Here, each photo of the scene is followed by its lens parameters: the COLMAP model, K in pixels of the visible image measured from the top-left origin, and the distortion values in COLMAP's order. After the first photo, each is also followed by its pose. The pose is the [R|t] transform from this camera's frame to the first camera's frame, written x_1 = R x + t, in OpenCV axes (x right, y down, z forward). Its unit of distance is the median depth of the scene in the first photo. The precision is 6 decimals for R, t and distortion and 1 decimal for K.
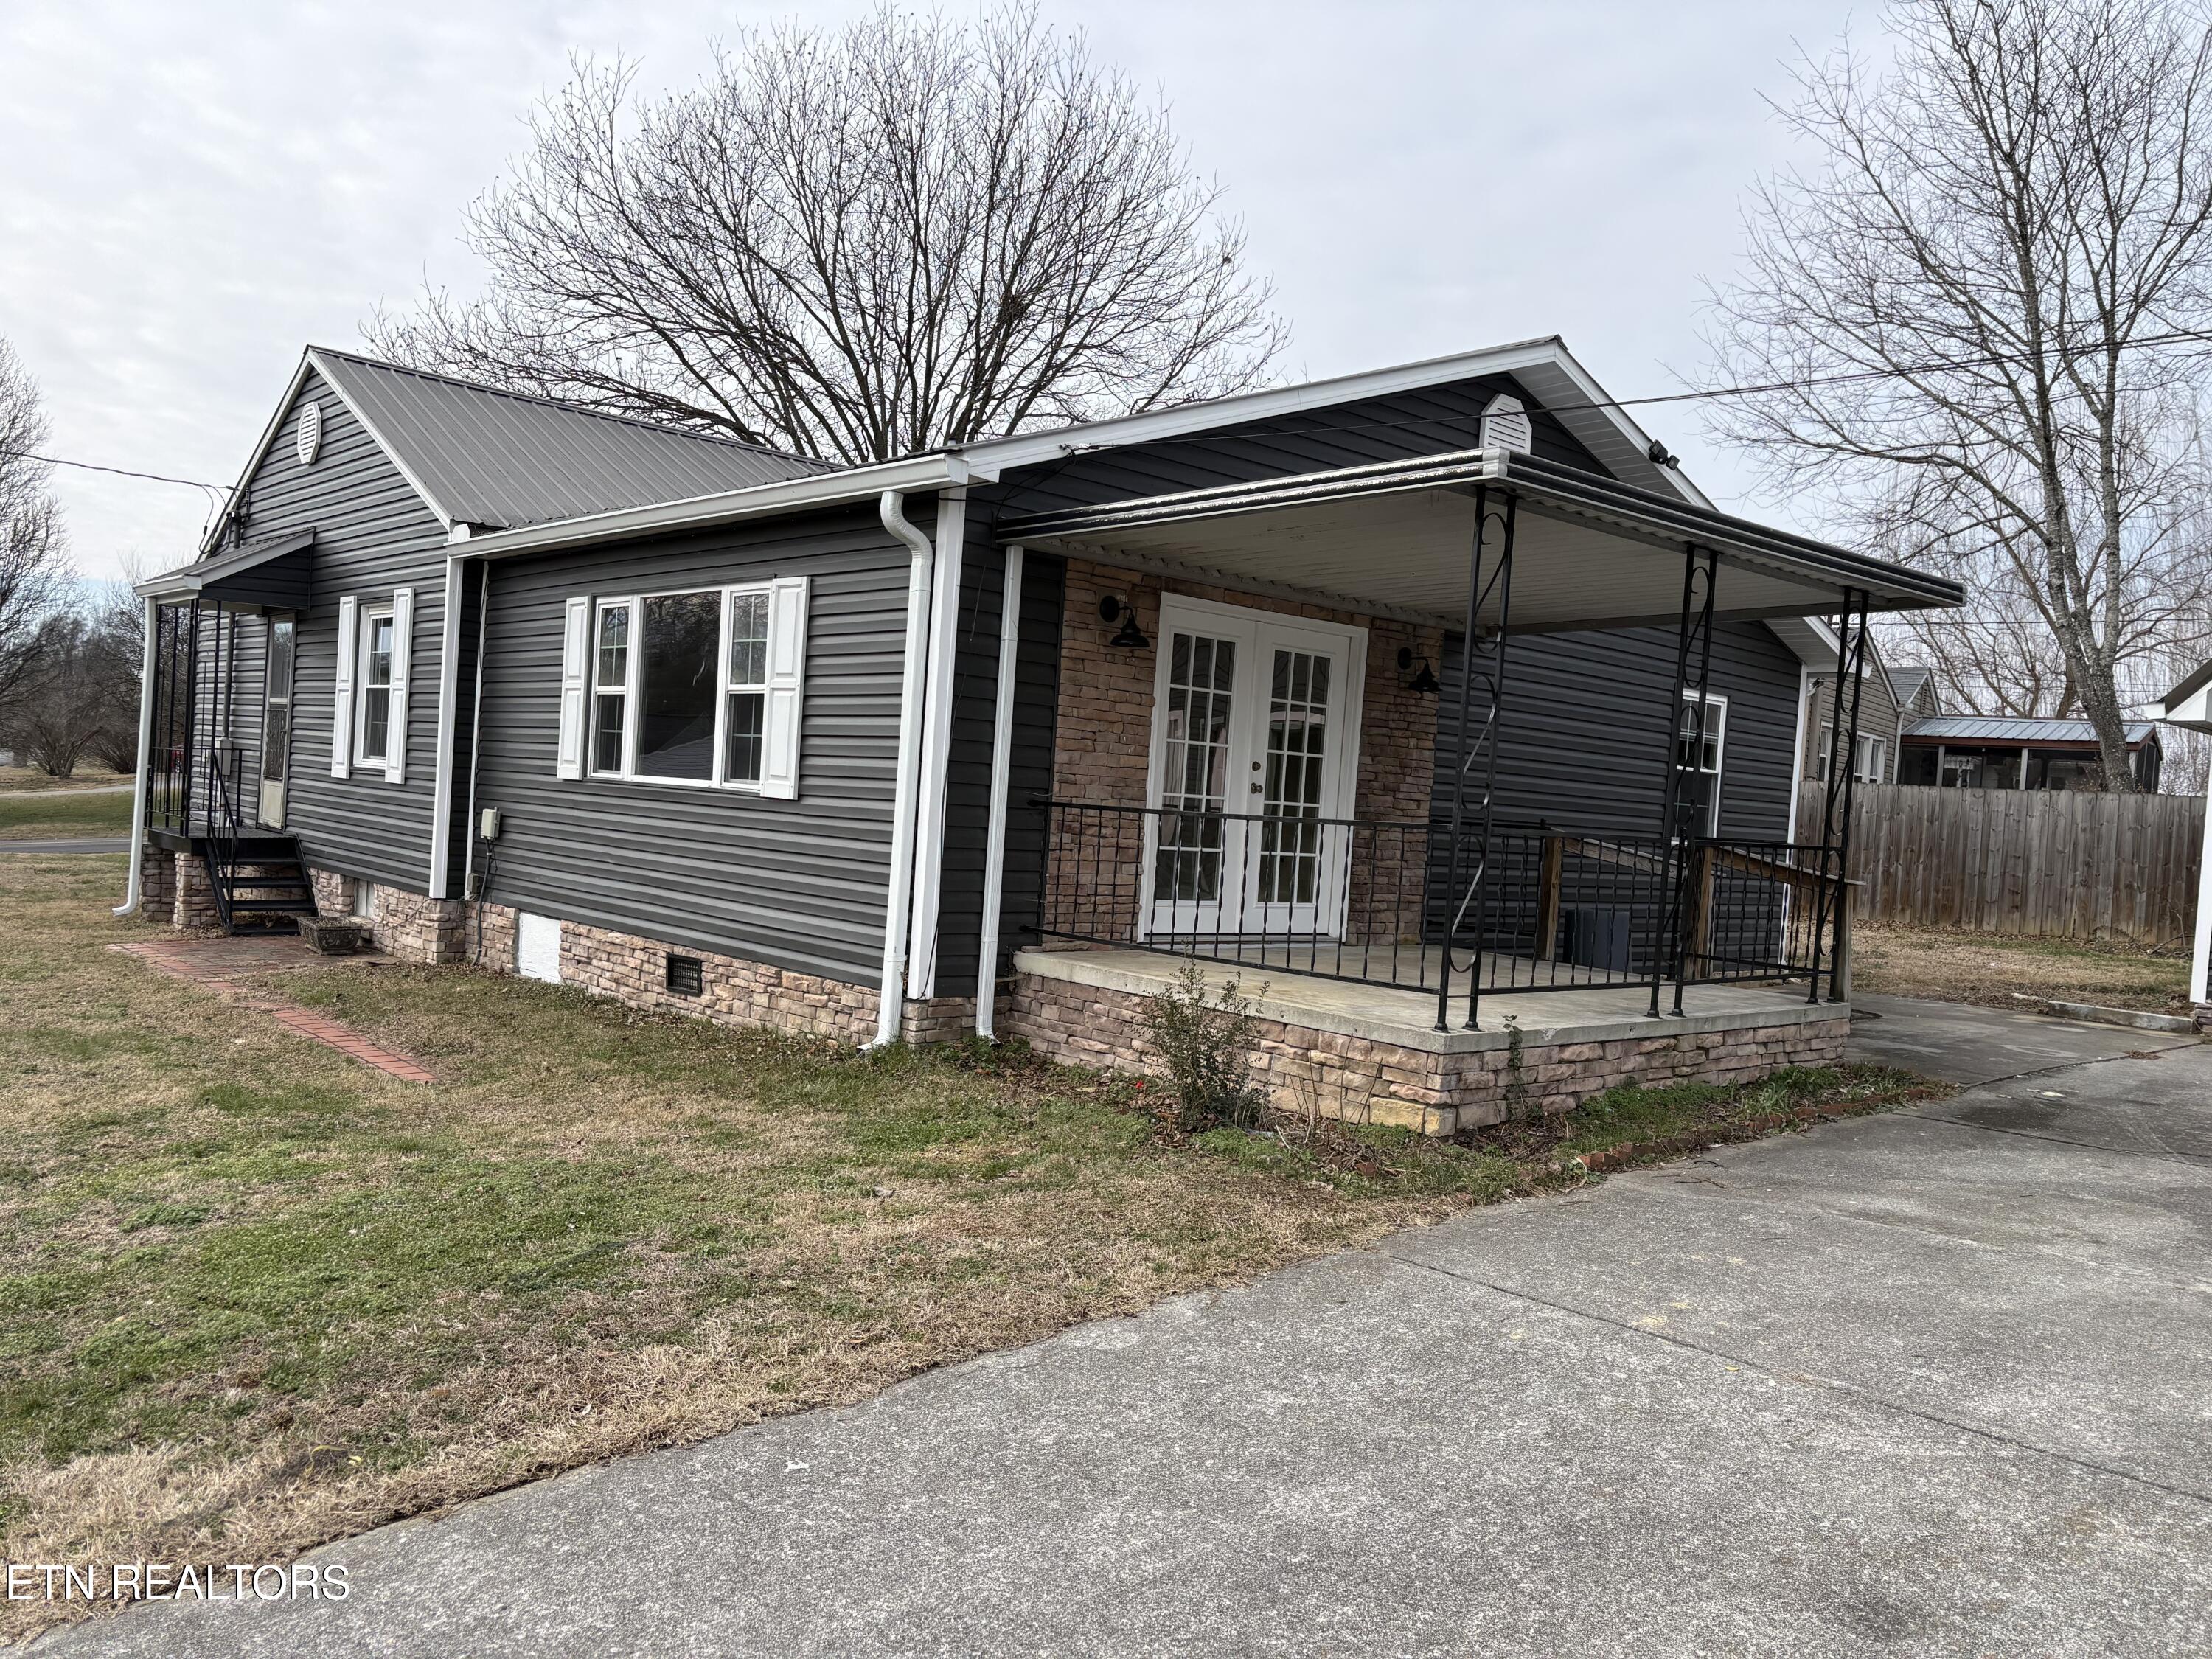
lens RADIAL K [[1676.8, 0, 1106.0], [0, 1676.8, 829.5], [0, 0, 1]] dist [0.077250, -0.005375]
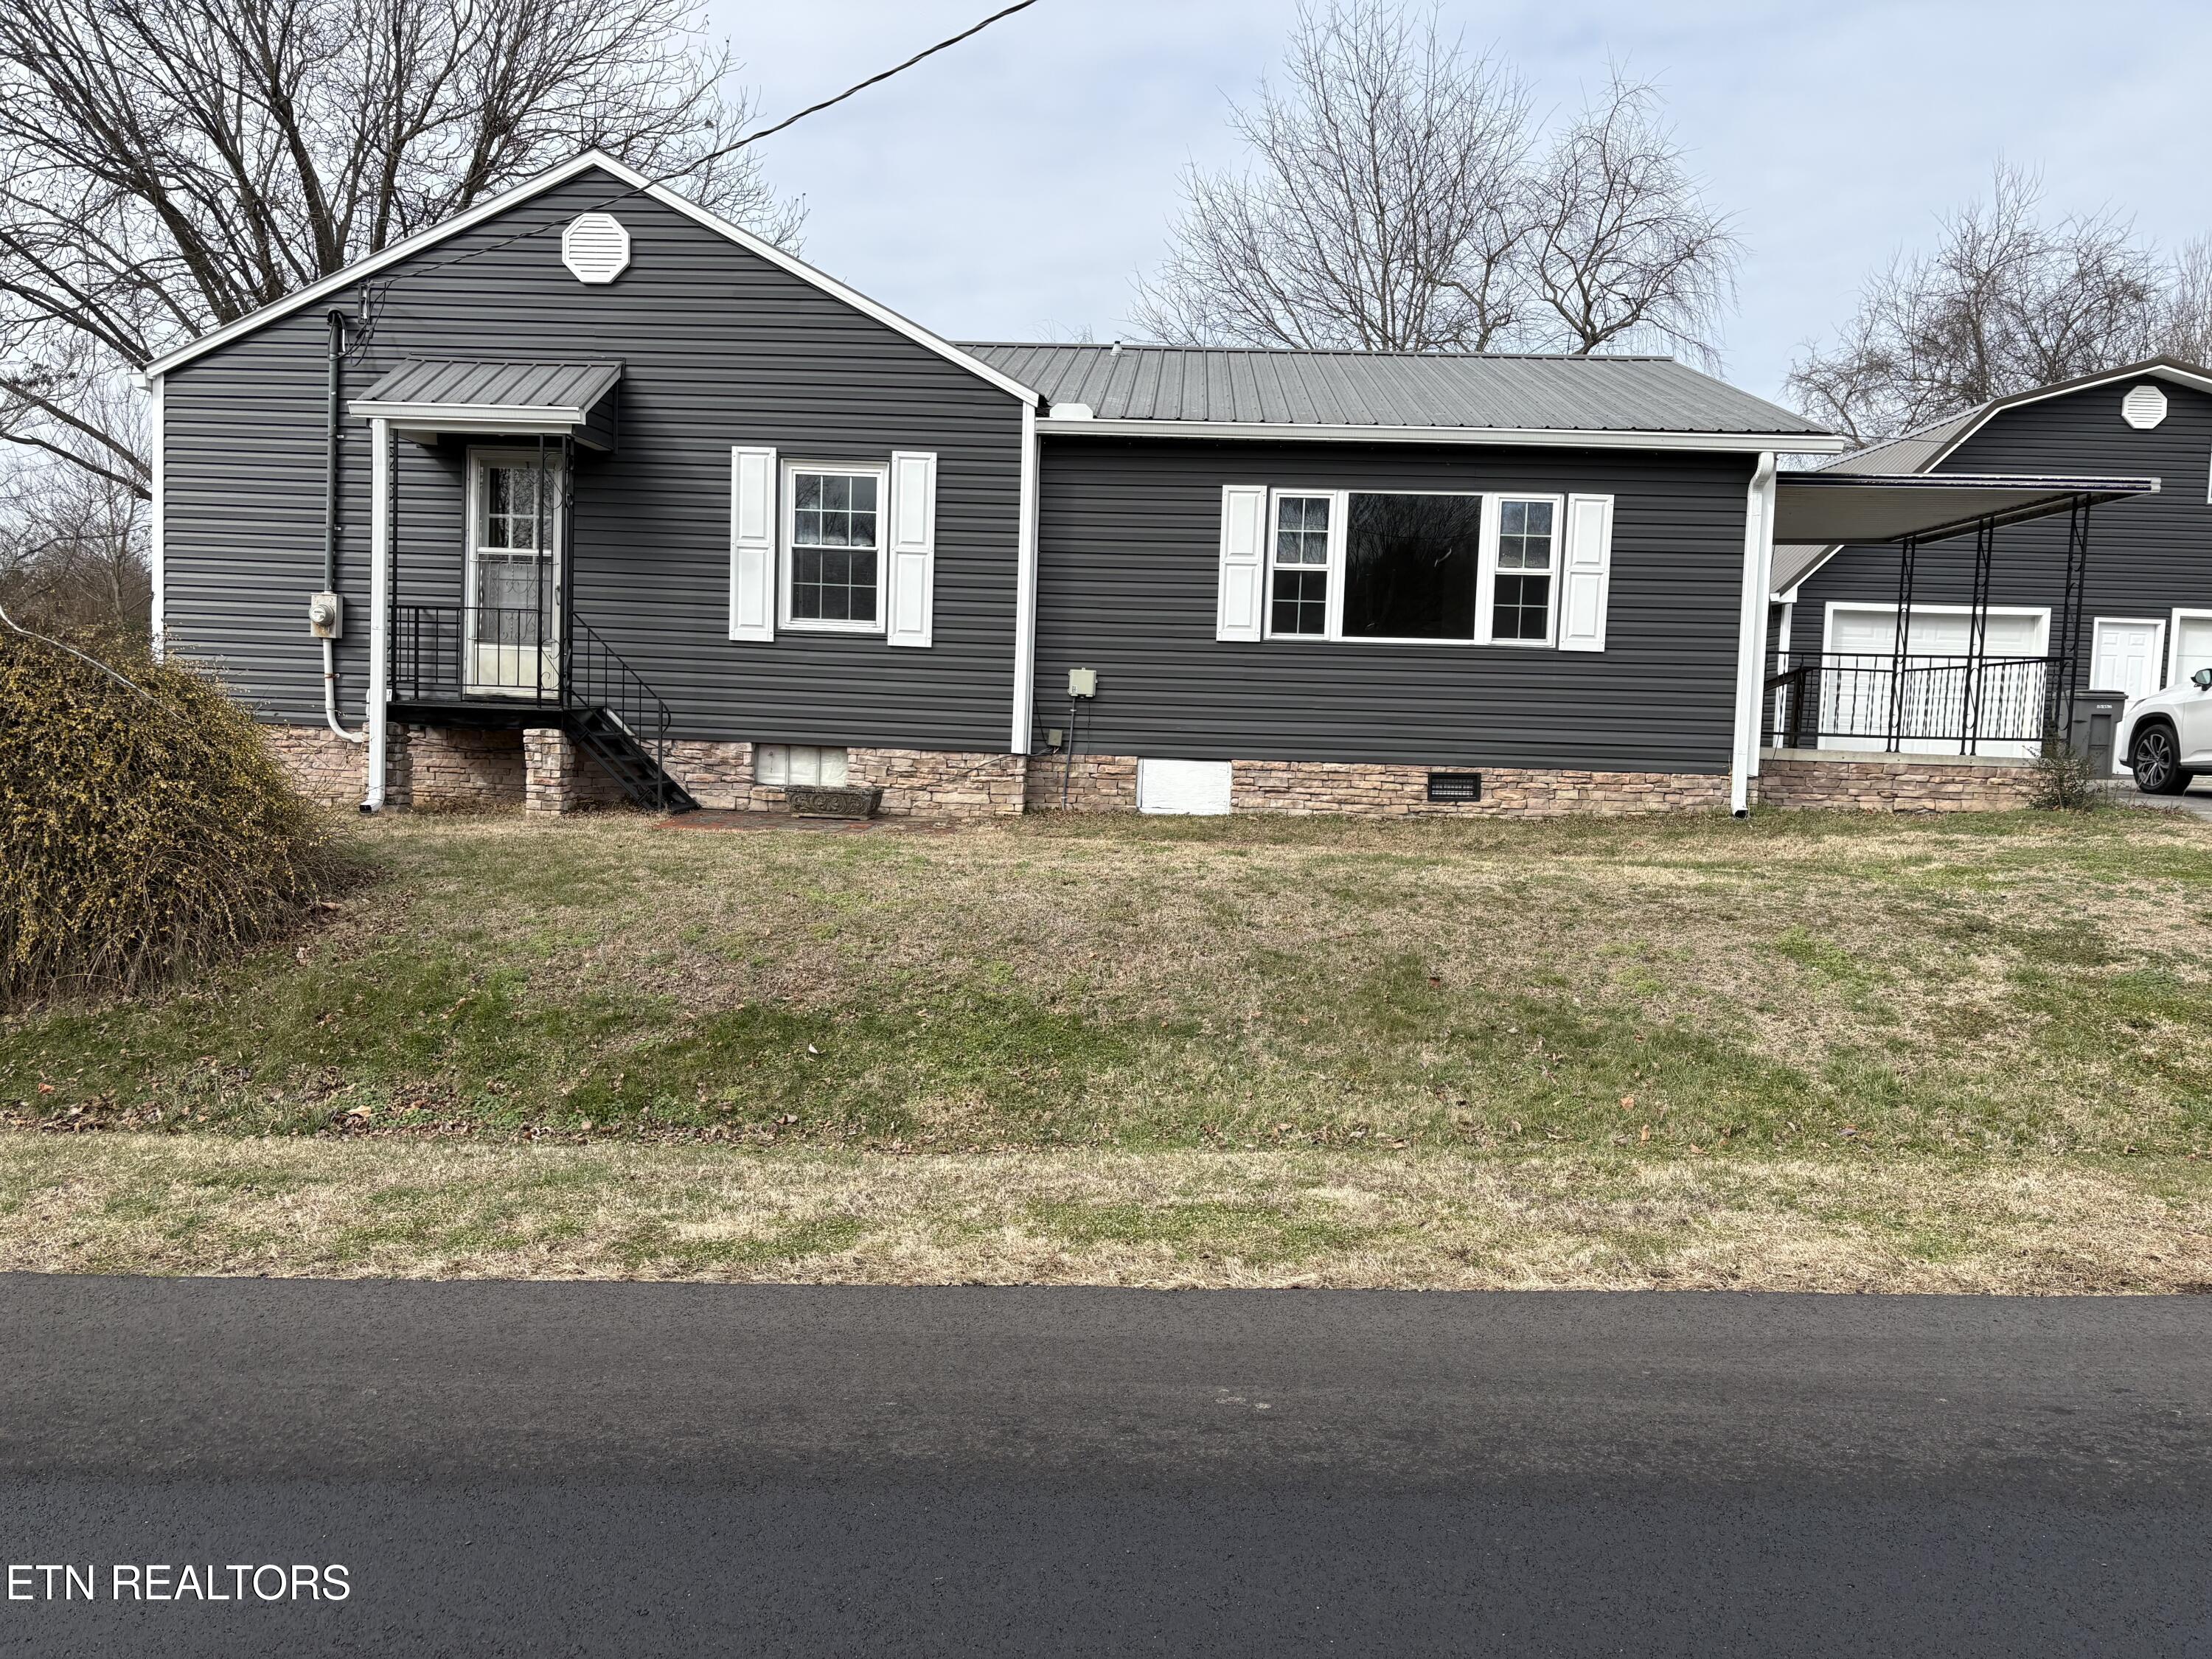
lens RADIAL K [[1676.8, 0, 1106.0], [0, 1676.8, 829.5], [0, 0, 1]] dist [0.077250, -0.005375]
pose [[0.687227, -0.080138, 0.722009, -1.425079], [0.026106, 0.995979, 0.085699, -0.001386], [-0.725973, -0.040046, 0.686556, 0.292350]]
